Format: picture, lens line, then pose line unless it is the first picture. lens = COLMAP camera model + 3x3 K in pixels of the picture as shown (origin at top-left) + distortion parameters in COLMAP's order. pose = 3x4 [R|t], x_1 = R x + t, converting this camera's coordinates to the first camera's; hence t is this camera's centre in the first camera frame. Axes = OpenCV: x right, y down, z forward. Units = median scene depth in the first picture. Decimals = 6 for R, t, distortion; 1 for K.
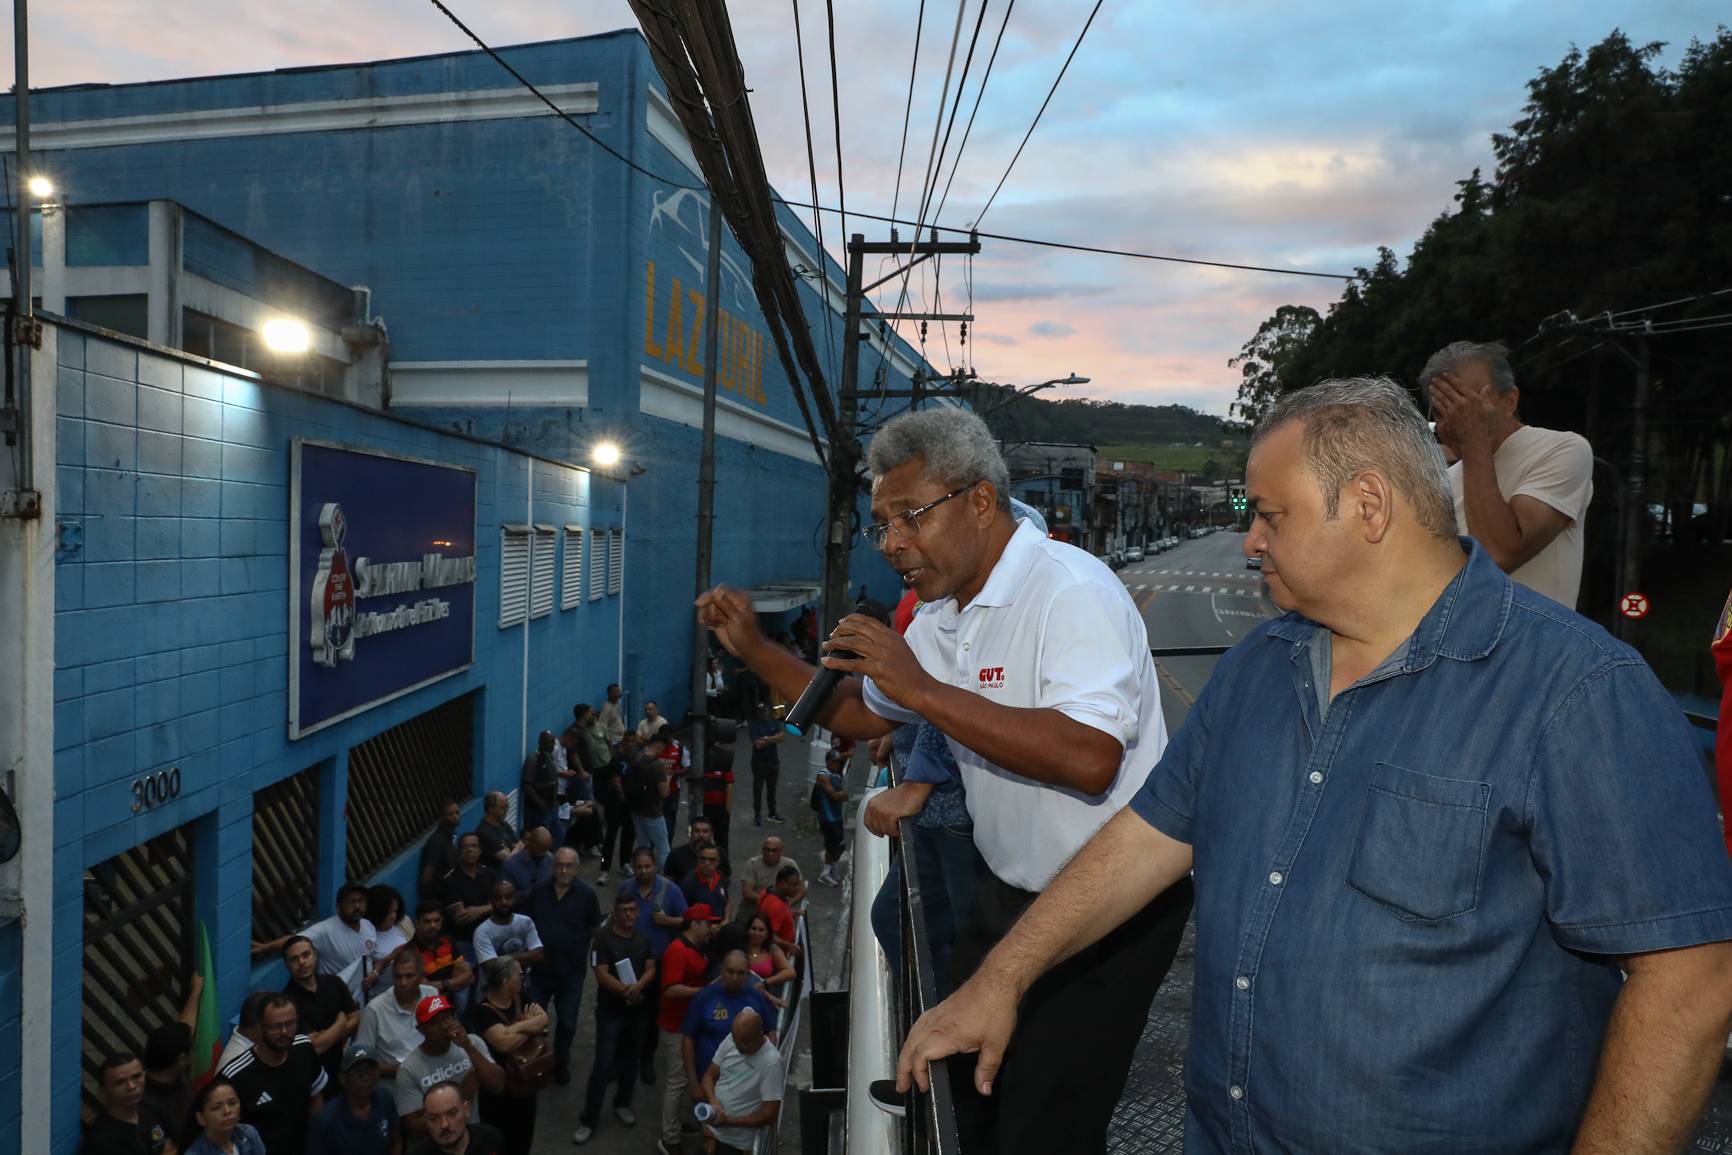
lens RADIAL K [[1251.4, 0, 867.9], [0, 1251.4, 580.4], [0, 0, 1]] dist [-0.024629, 0.030204]
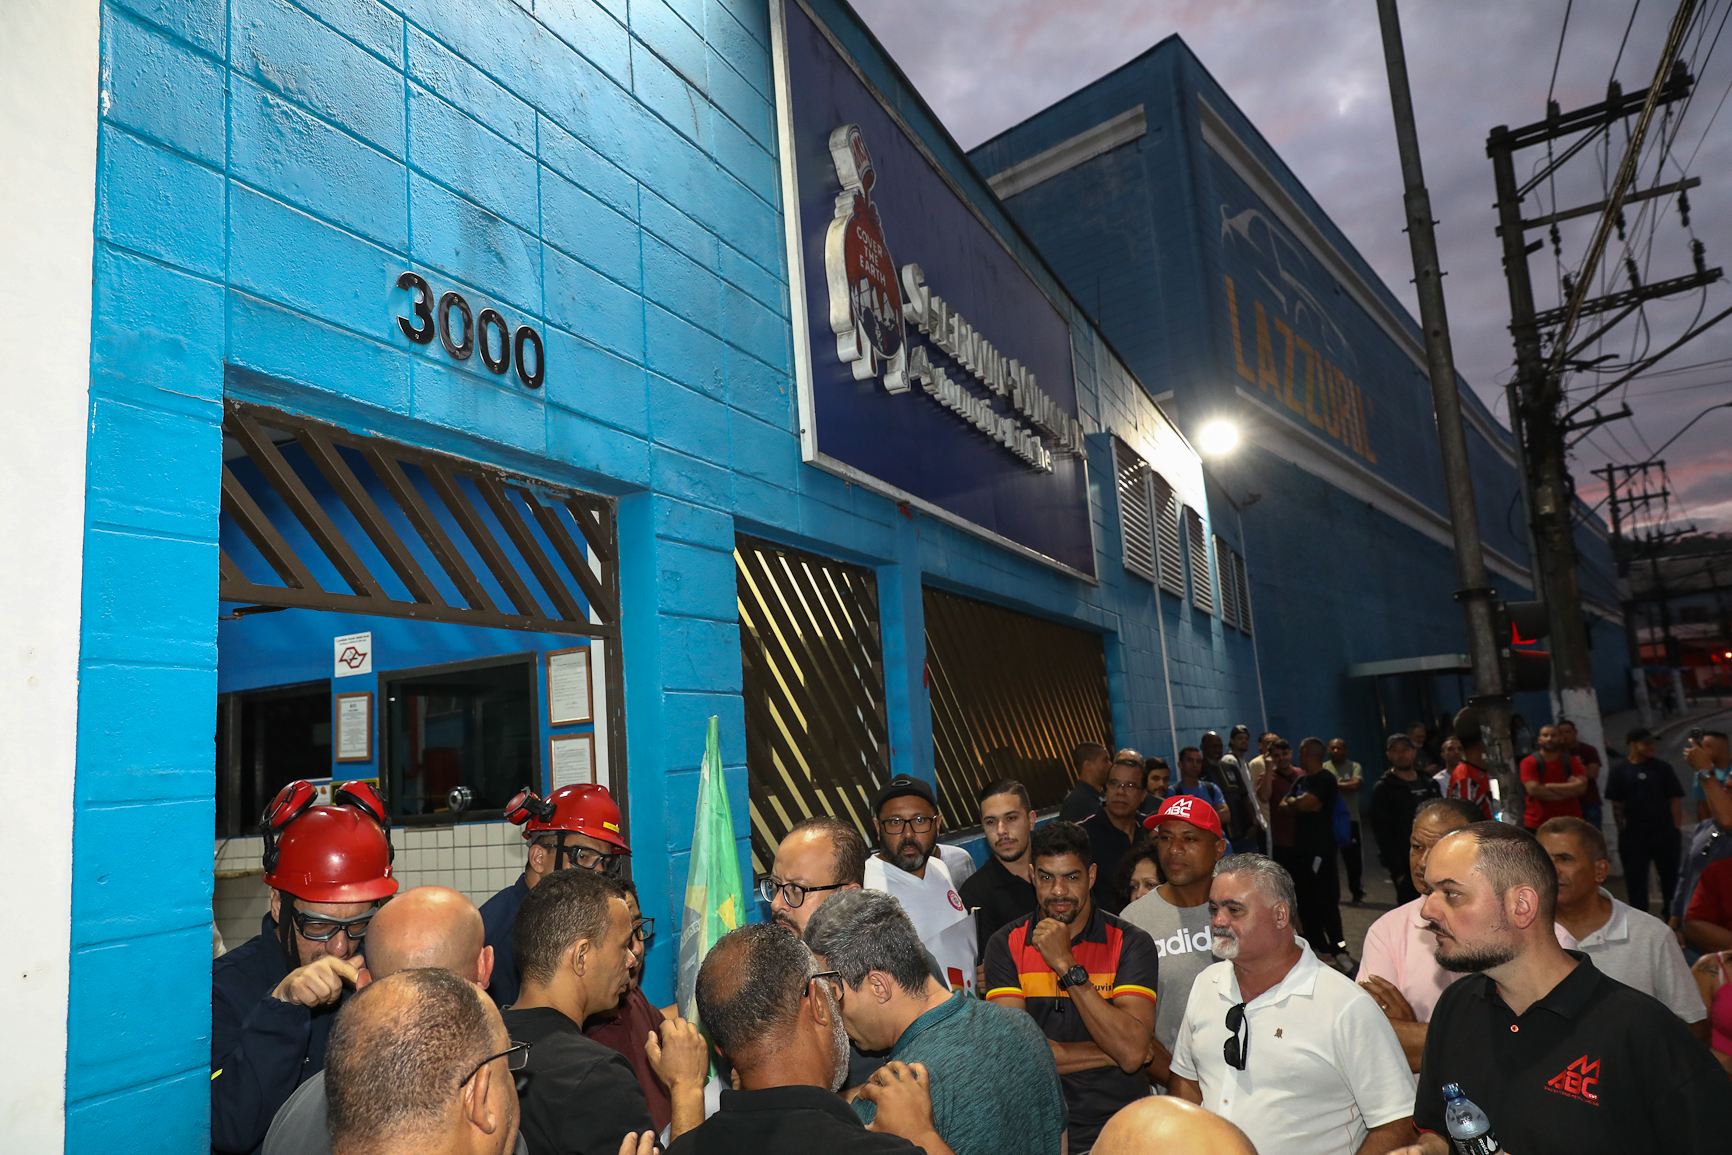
lens RADIAL K [[1143.3, 0, 868.3], [0, 1143.3, 581.7], [0, 0, 1]] dist [-0.007664, 0.011523]
pose [[0.881469, -0.168425, -0.441186, -0.086360], [0.085526, 0.975724, -0.201612, 0.109235], [0.464432, 0.139982, 0.874476, 0.222737]]
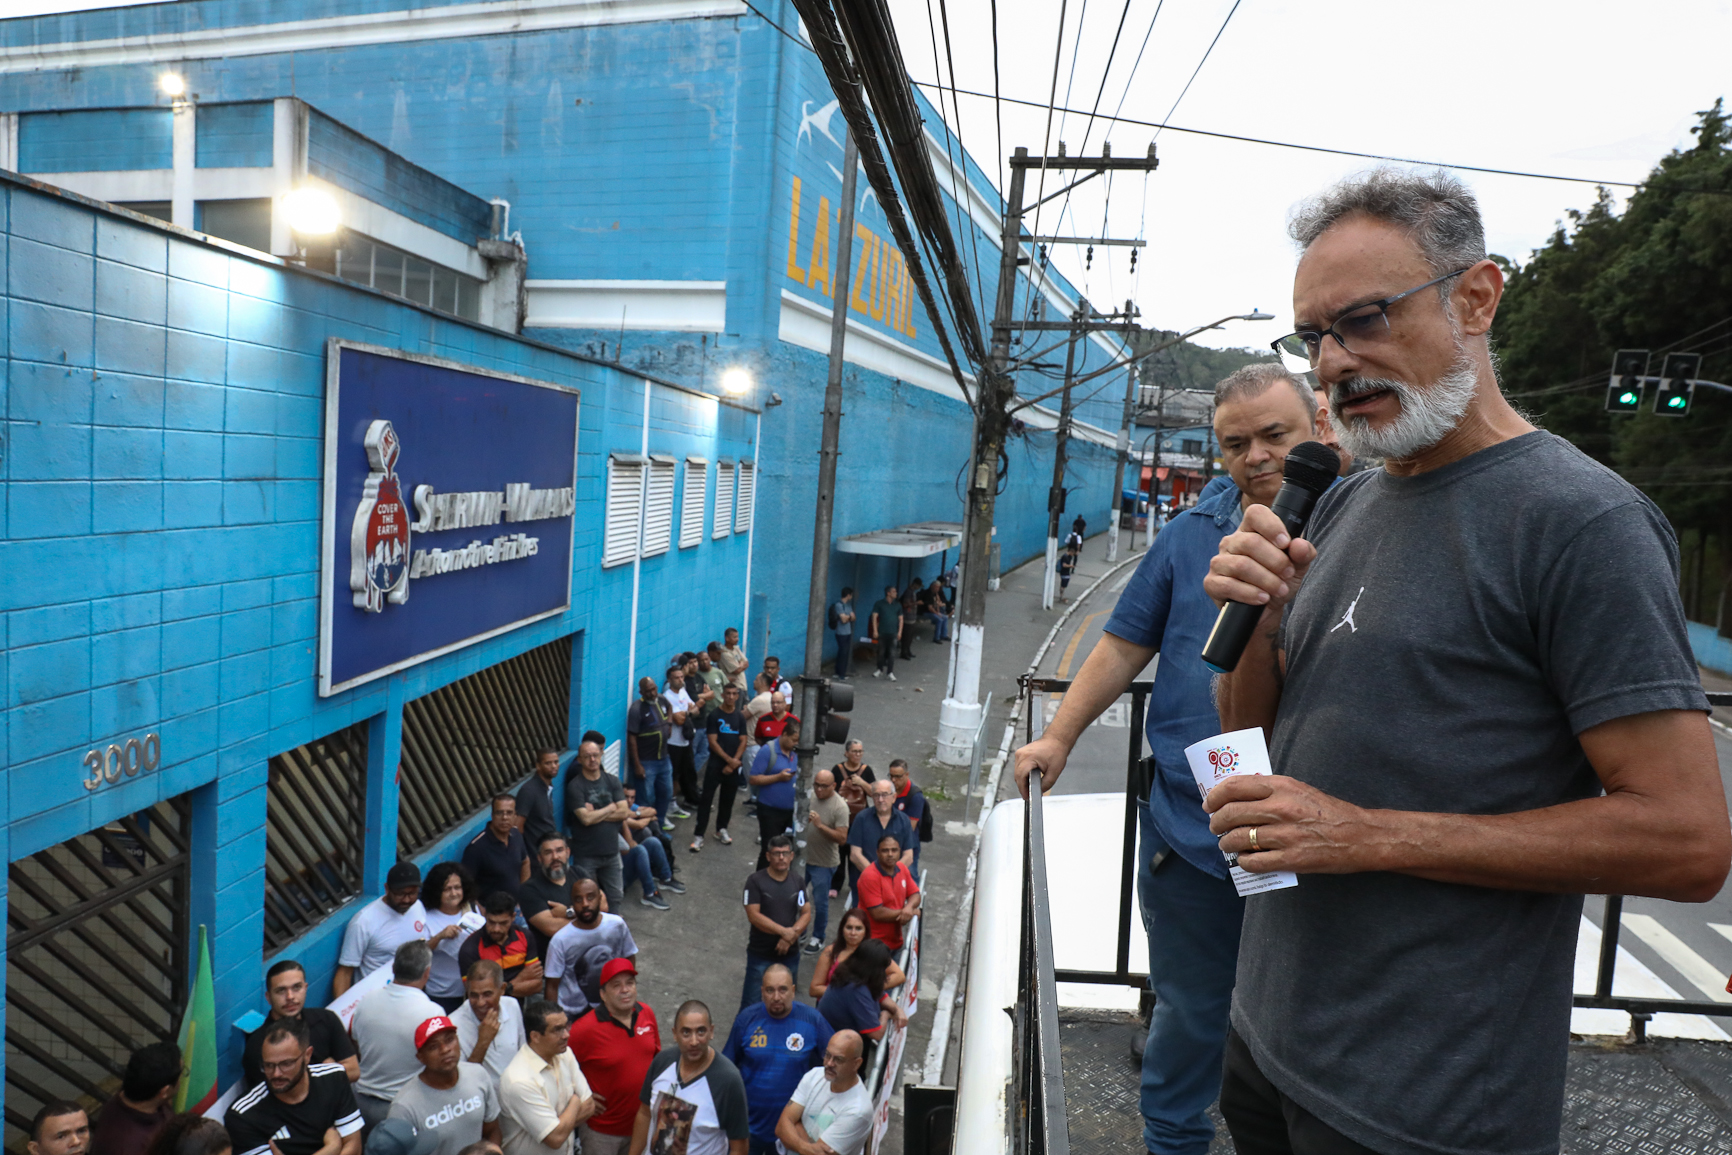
lens RADIAL K [[1239.7, 0, 864.1], [0, 1239.7, 582.6], [0, 0, 1]] dist [-0.022126, 0.024724]
pose [[0.991737, 0.051294, -0.117583, 0.000570], [-0.045316, 0.997567, 0.052969, -0.004482], [0.120014, -0.047203, 0.991649, 0.080547]]
